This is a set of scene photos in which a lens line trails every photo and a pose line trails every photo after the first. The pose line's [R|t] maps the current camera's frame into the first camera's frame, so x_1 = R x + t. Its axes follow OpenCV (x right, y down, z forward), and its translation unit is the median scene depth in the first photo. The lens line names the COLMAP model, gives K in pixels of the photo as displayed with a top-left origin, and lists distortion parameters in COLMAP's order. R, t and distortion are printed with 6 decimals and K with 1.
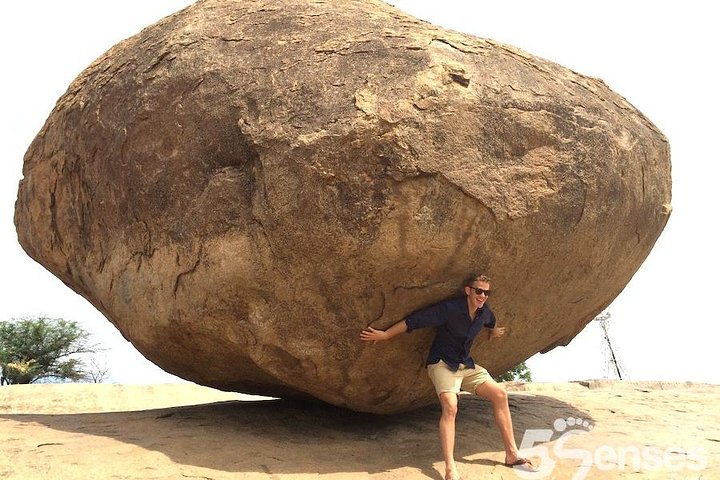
lens RADIAL K [[548.4, 0, 359.8], [0, 548.4, 199.0], [0, 0, 1]] dist [0.004599, -0.001166]
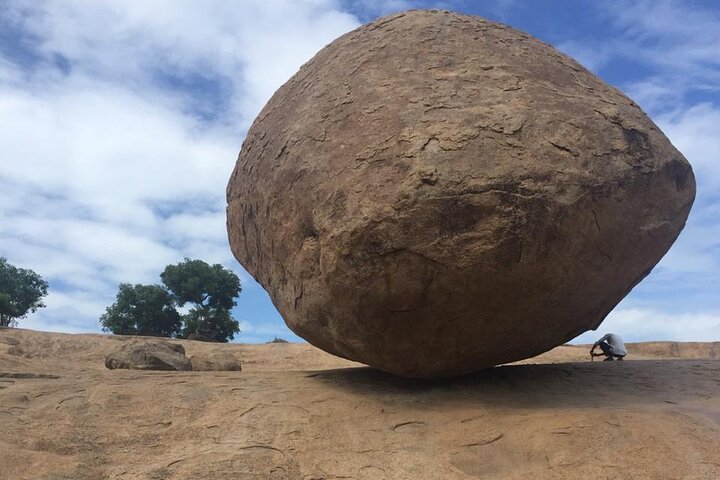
lens RADIAL K [[541.9, 0, 371.3], [0, 541.9, 240.2], [0, 0, 1]] dist [0.005799, 0.002476]
pose [[0.943150, -0.061069, -0.326710, 0.527533], [0.105692, 0.987057, 0.120611, -0.254756], [0.315116, -0.148284, 0.937397, -0.559658]]
